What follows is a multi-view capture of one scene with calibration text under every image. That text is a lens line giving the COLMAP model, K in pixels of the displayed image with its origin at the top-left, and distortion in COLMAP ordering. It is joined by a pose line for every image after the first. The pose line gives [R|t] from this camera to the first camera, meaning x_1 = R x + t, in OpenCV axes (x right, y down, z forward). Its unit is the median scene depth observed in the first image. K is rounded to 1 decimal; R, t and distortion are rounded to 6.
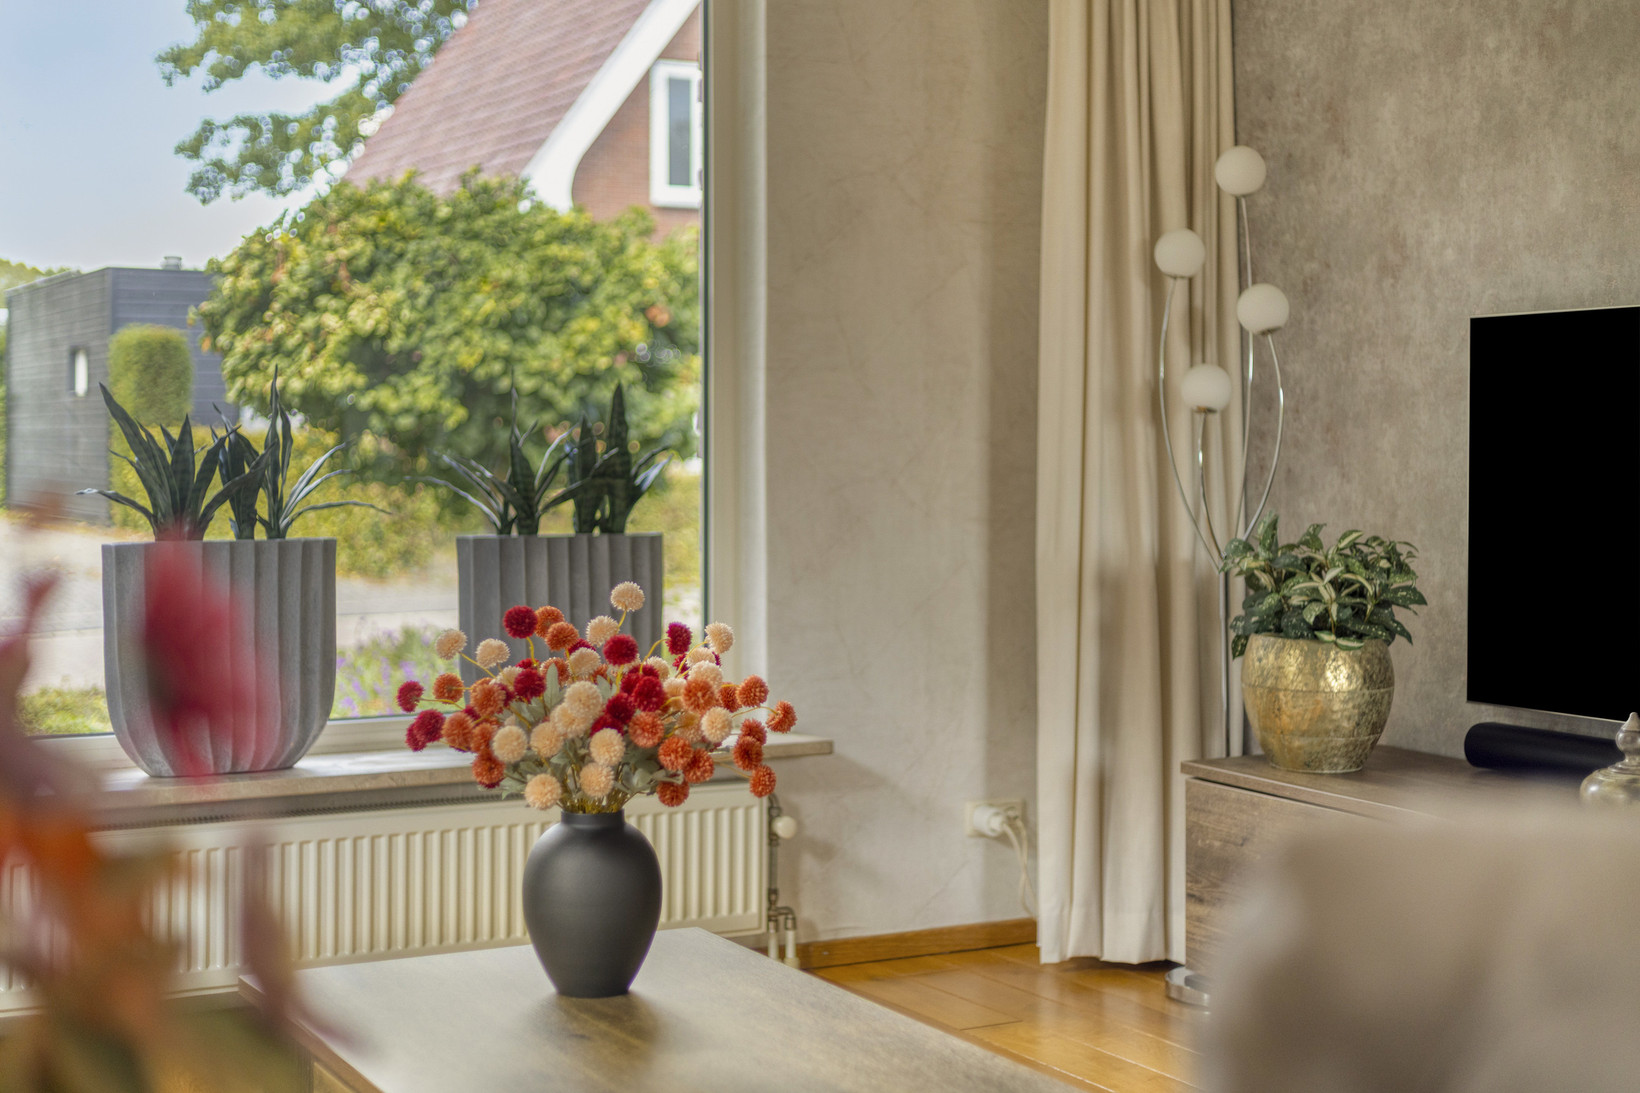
lens RADIAL K [[2399.1, 0, 751.3], [0, 2399.1, 447.5], [0, 0, 1]] dist [0.005266, 0.000000]
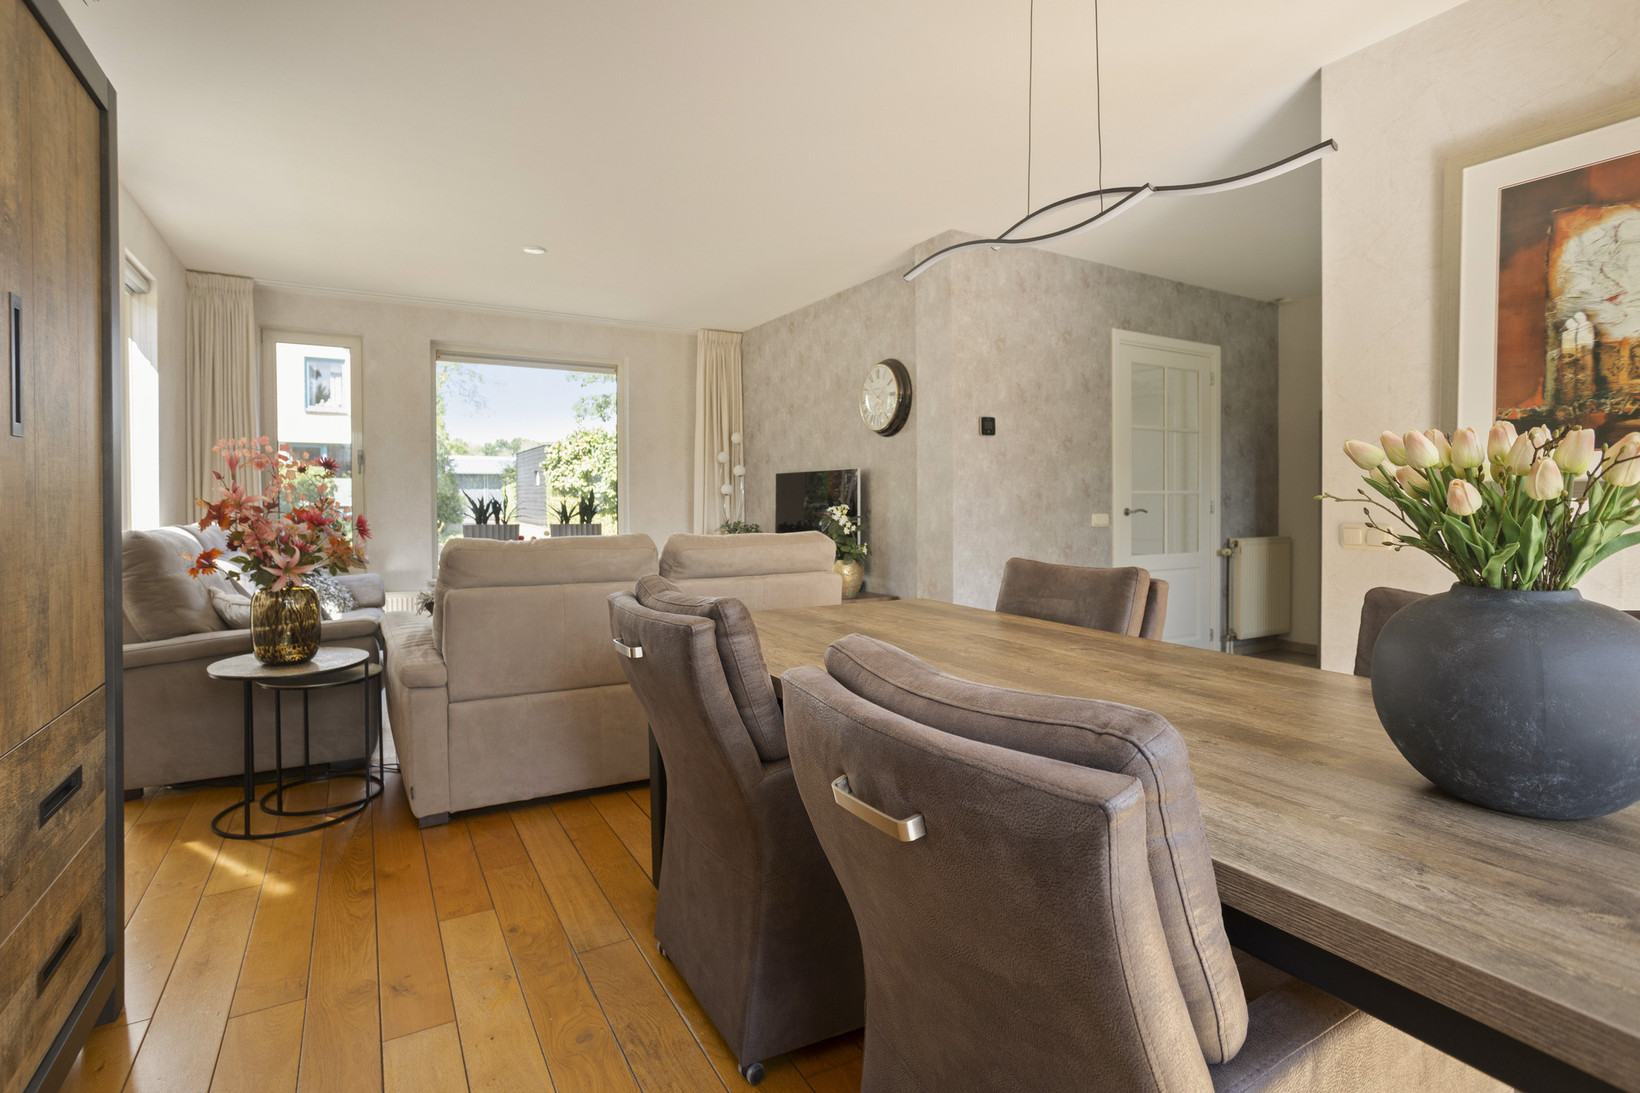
lens RADIAL K [[799.2, 0, 833.5], [0, 799.2, 543.3], [0, 0, 1]] dist [-0.063693, 0.020053]
pose [[0.998248, 0.000385, 0.059166, 0.296000], [-0.003397, 0.998702, 0.050825, -0.001406], [-0.059069, -0.050937, 0.996953, -0.434496]]
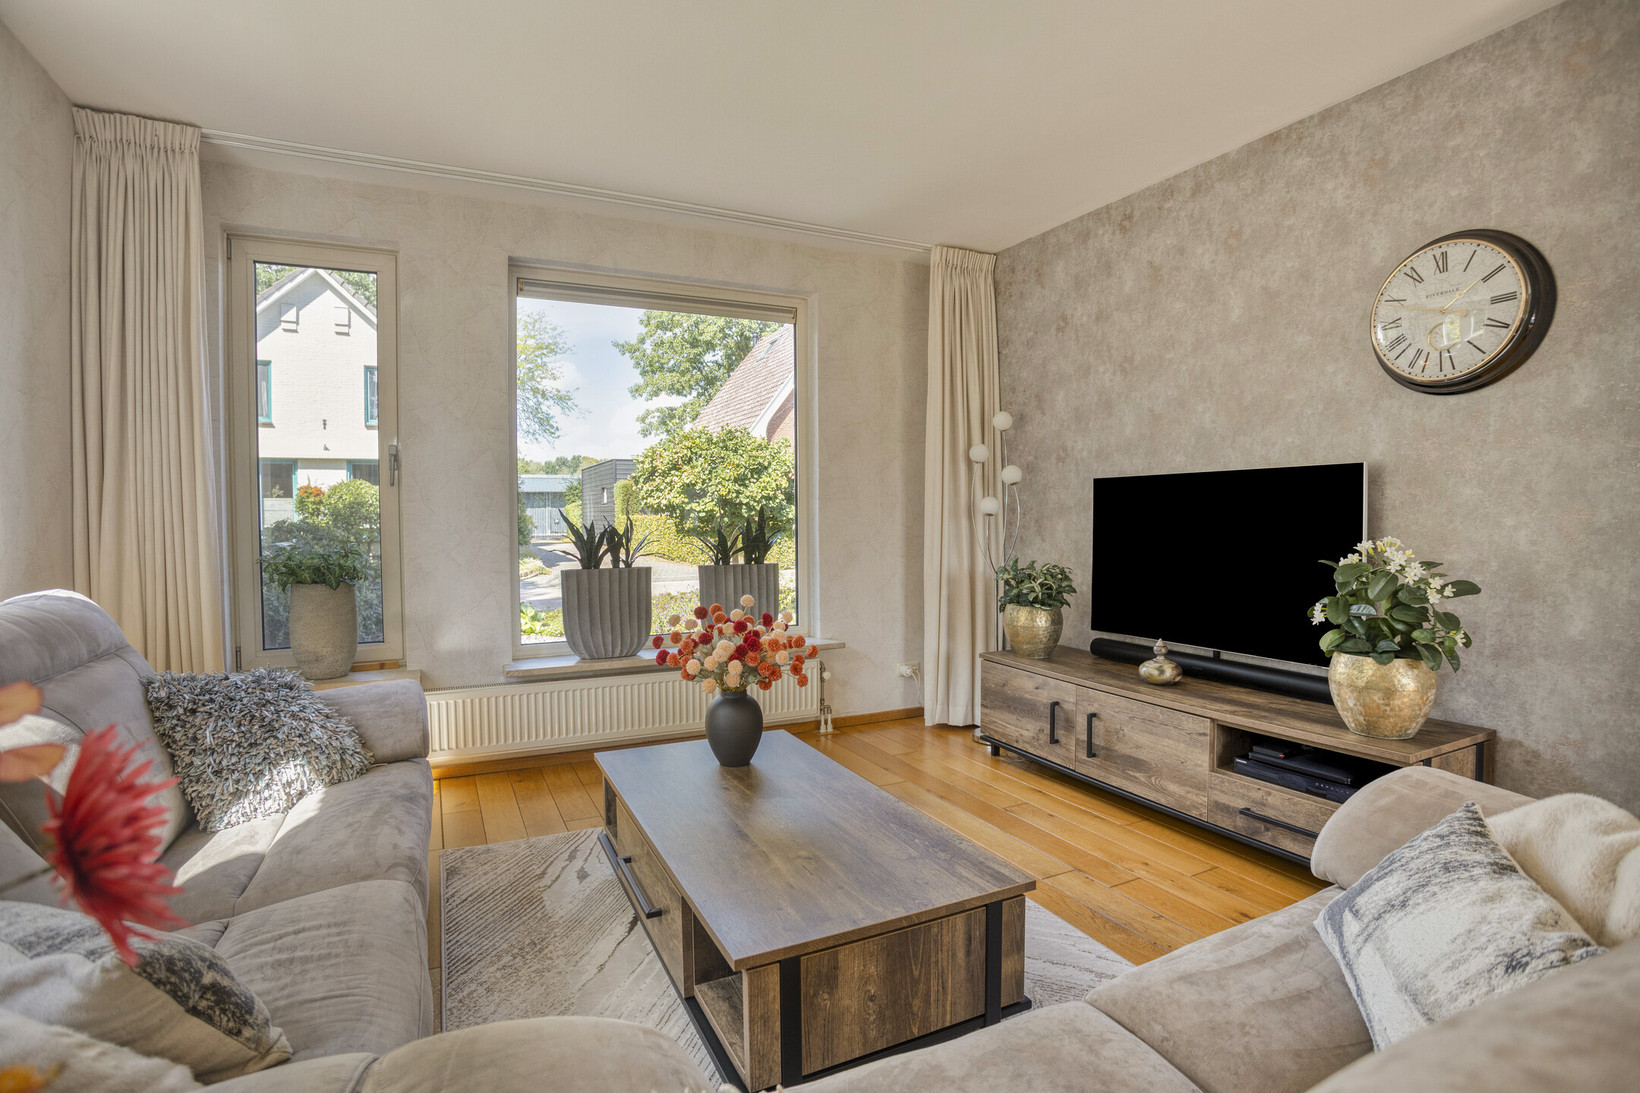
lens RADIAL K [[799.2, 0, 811.6], [0, 799.2, 545.5], [0, 0, 1]] dist [-0.063693, 0.020053]
pose [[0.999572, -0.005768, -0.028694, 0.024095], [0.006765, 0.999373, 0.034763, -0.013474], [0.028475, -0.034942, 0.998984, 0.143256]]
